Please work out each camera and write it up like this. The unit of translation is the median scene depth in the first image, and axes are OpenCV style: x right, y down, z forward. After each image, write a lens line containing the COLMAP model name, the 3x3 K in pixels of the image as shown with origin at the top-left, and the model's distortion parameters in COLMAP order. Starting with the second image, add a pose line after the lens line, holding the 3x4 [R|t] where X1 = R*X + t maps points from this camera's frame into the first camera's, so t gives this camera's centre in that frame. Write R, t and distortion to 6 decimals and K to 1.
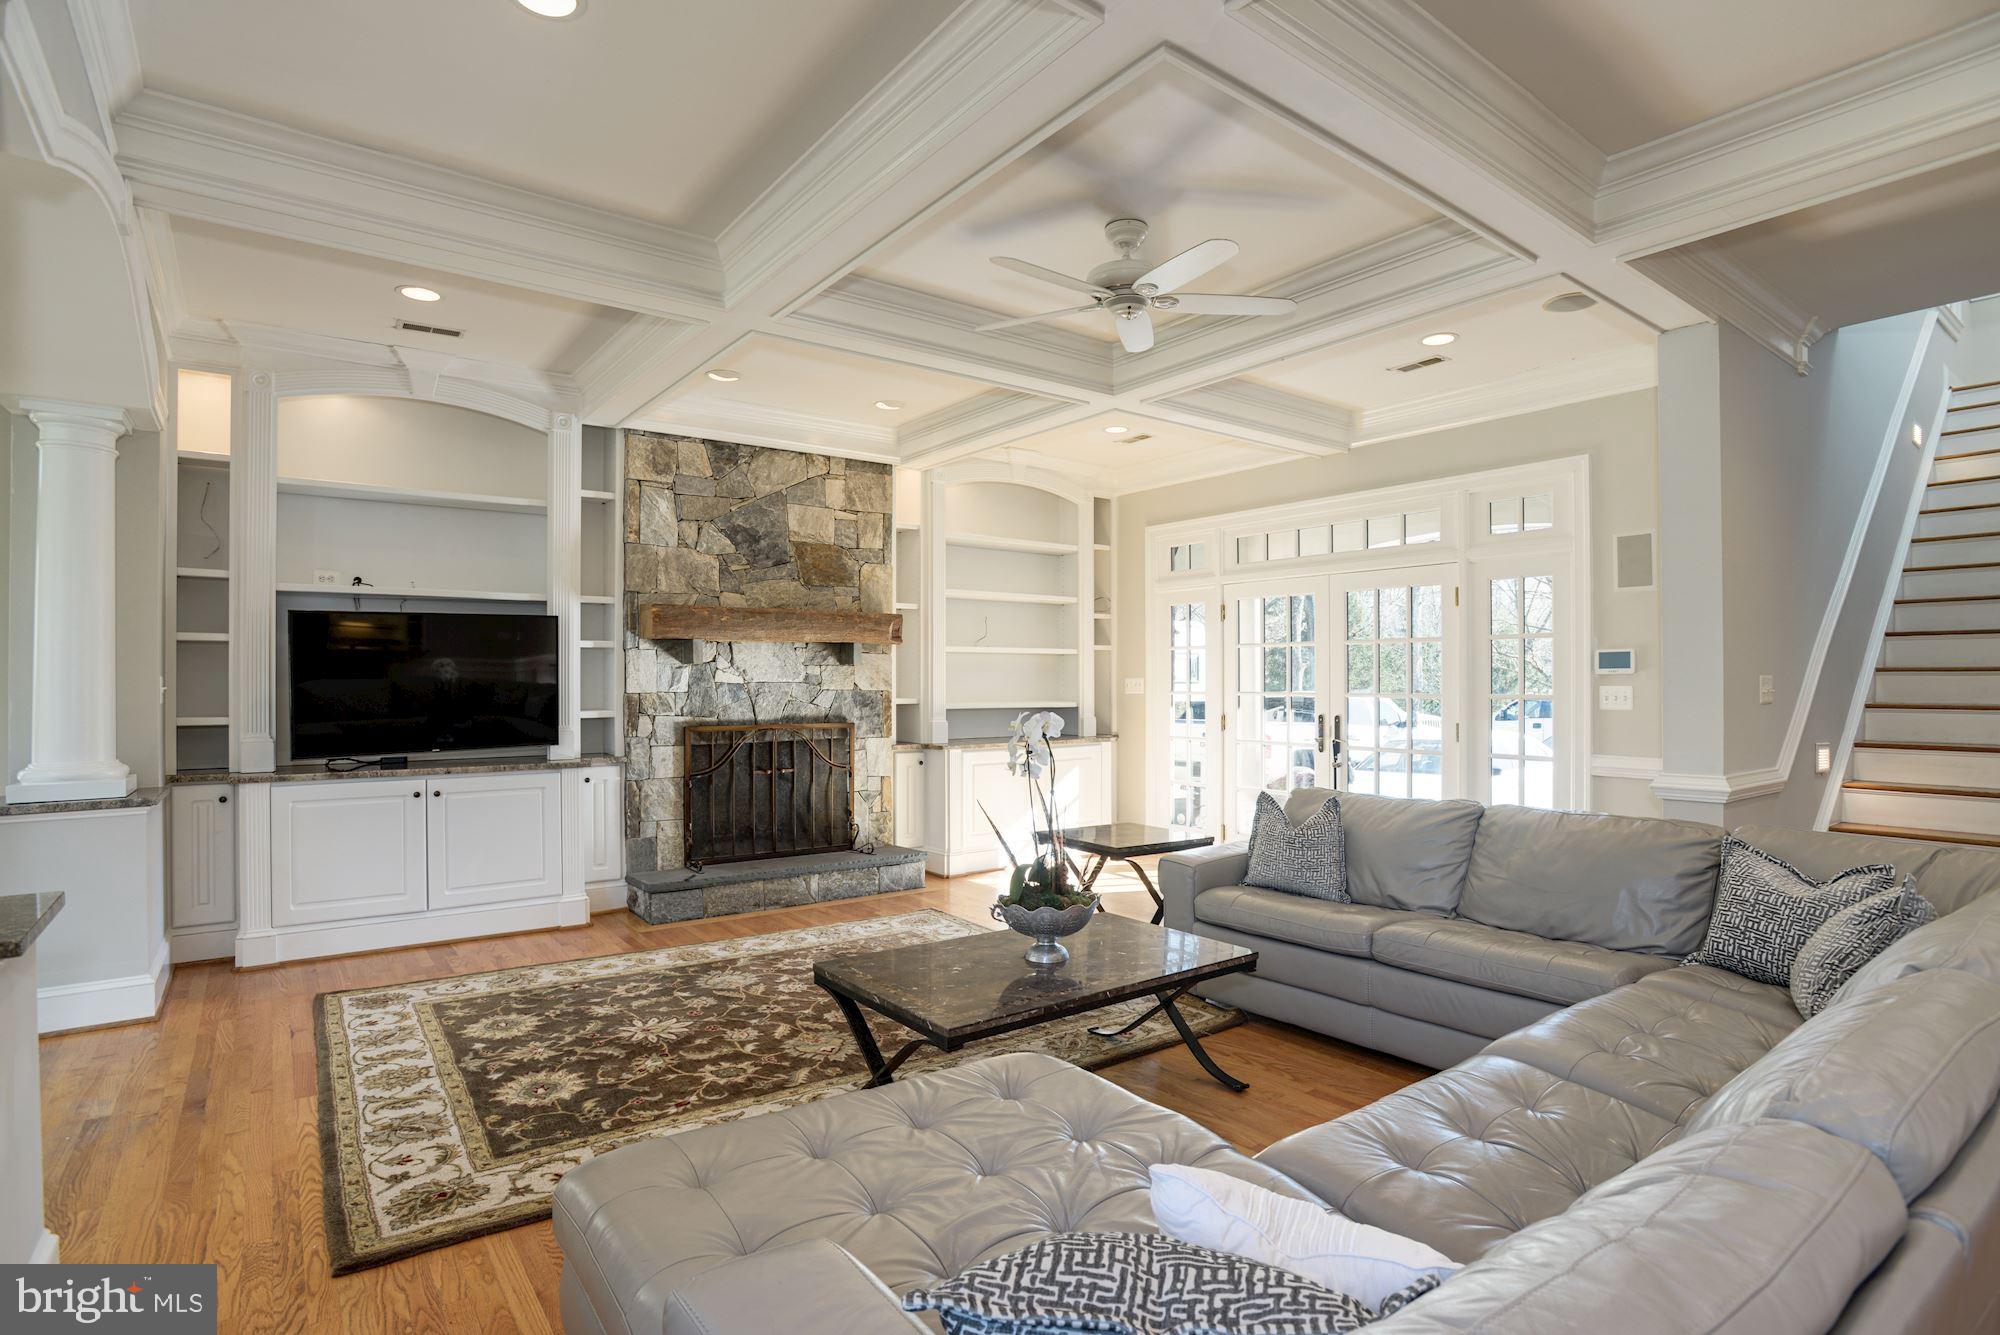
lens RADIAL K [[982.1, 0, 1004.3], [0, 982.1, 676.8], [0, 0, 1]] dist [-0.056077, 0.023071]
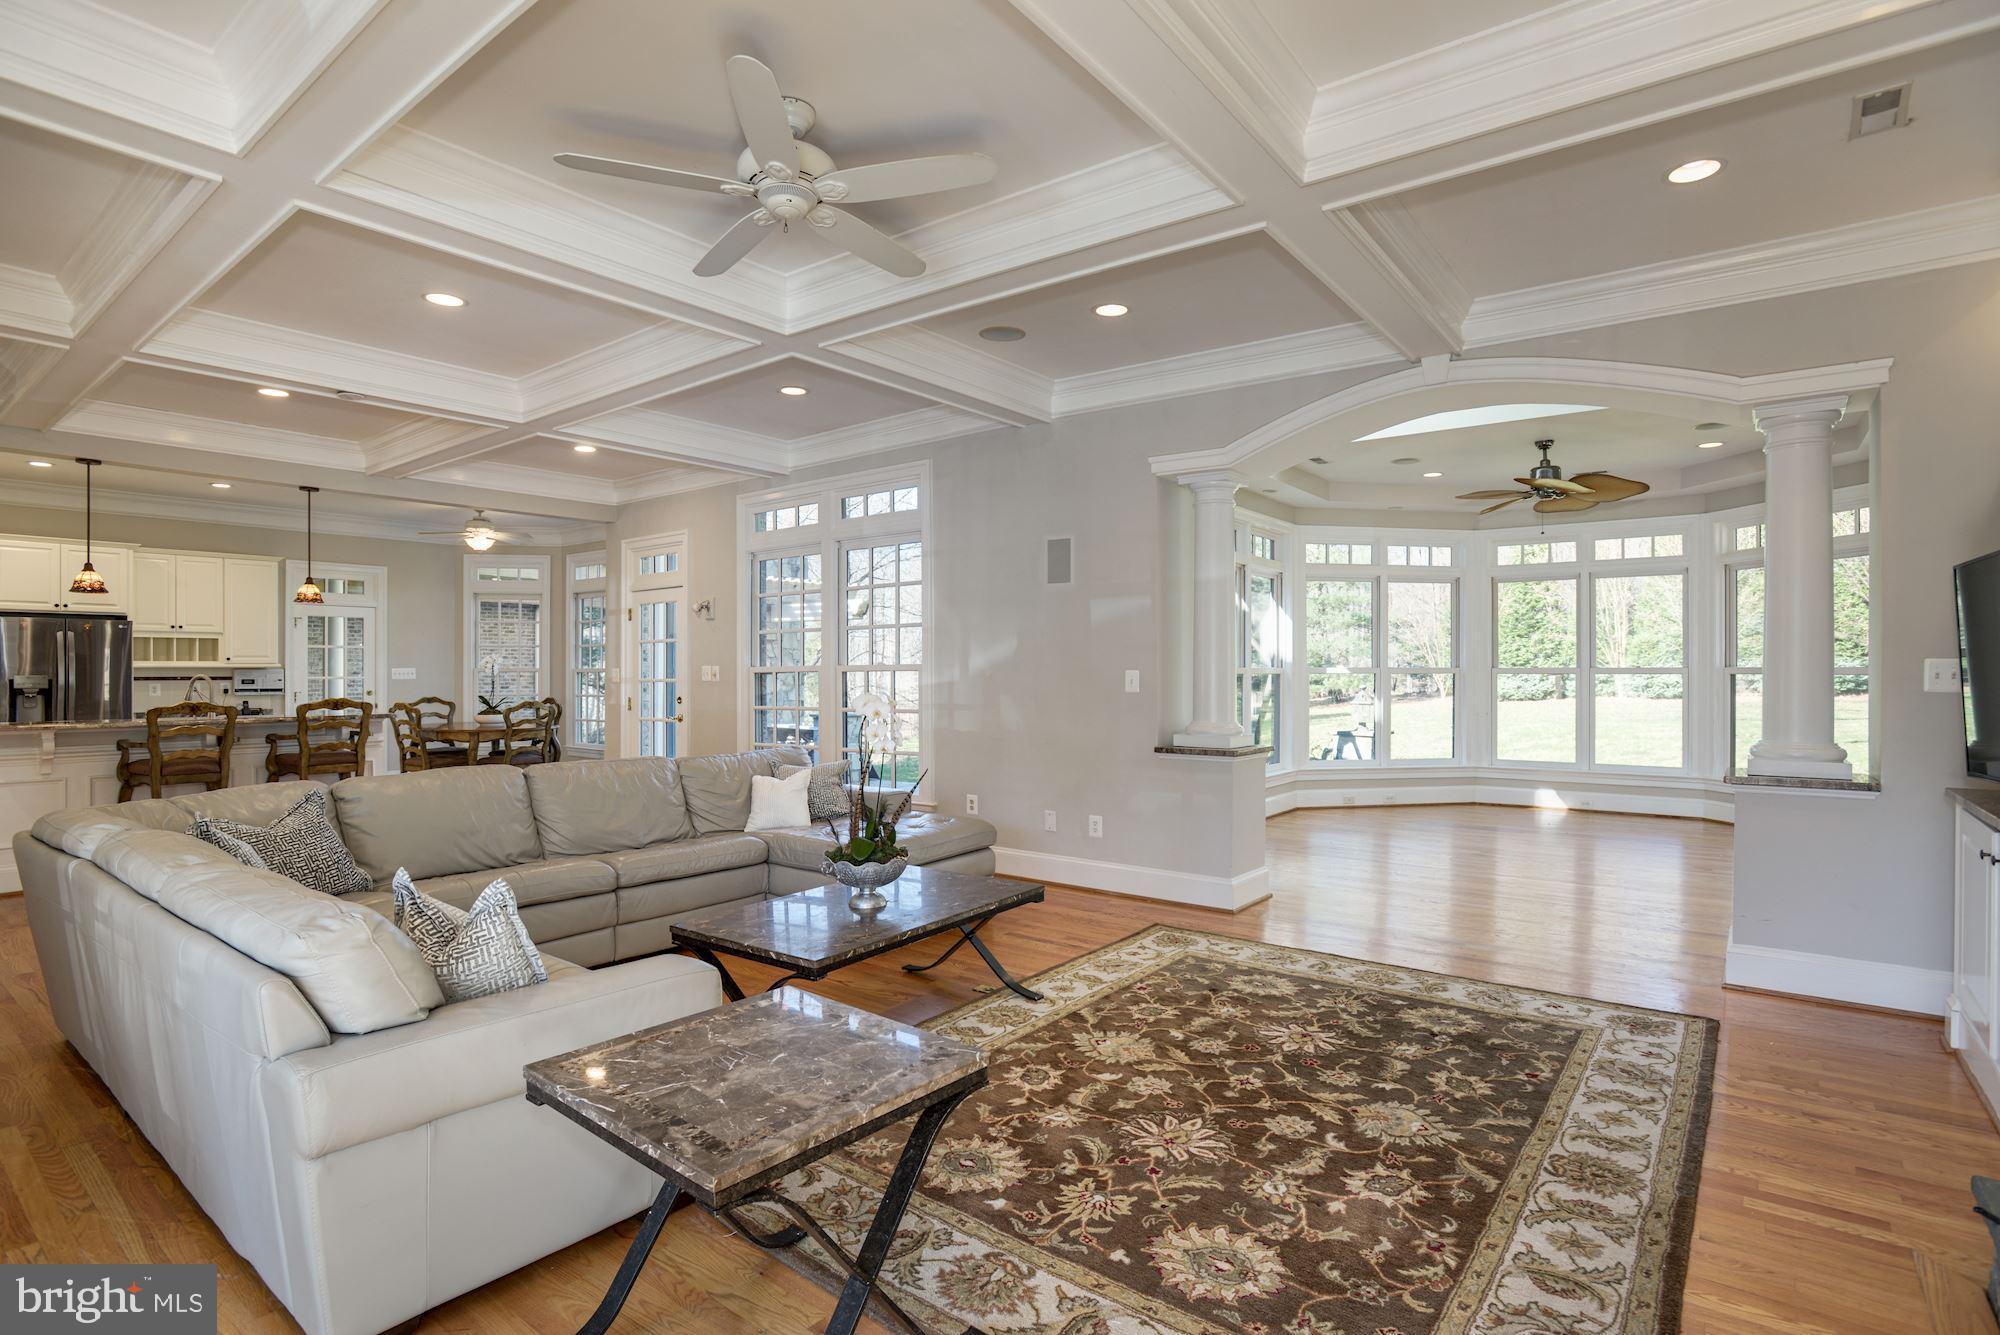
lens RADIAL K [[982.1, 0, 1004.3], [0, 982.1, 676.8], [0, 0, 1]] dist [-0.056077, 0.023071]
pose [[-0.962983, 0.001802, -0.269554, 0.177253], [0.003140, 0.999985, -0.004535, 0.018421], [0.269542, -0.005213, -0.962974, 1.921253]]
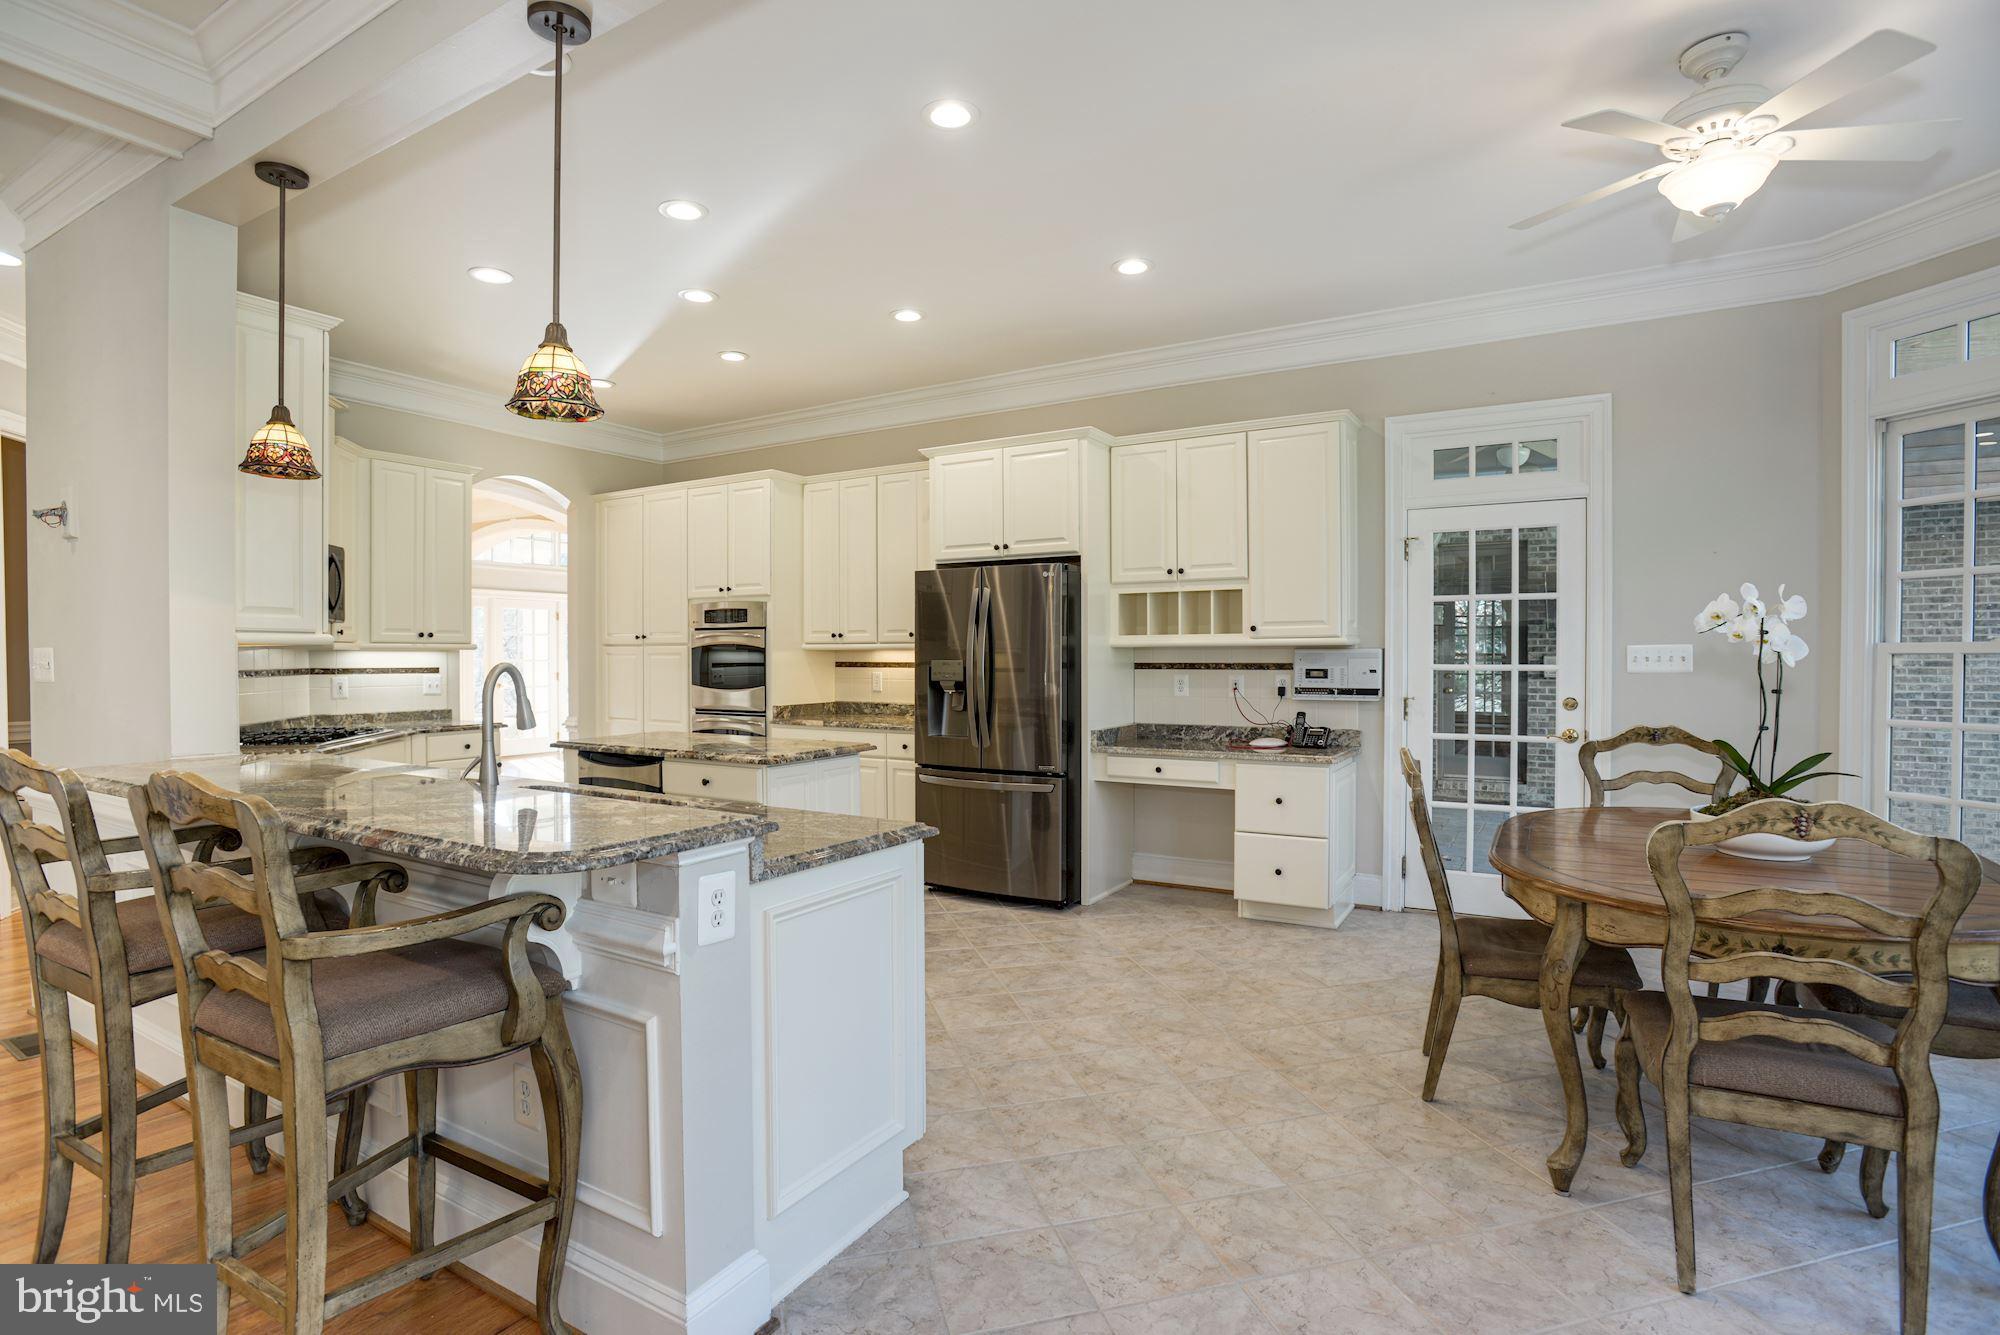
lens RADIAL K [[964.8, 0, 1053.2], [0, 964.8, 662.1], [0, 0, 1]] dist [-0.014506, 0.000242]
pose [[-0.404263, -0.005455, 0.914627, 0.408352], [-0.004841, 0.999981, 0.003824, -0.006932], [-0.914630, -0.002881, -0.404281, -0.419061]]
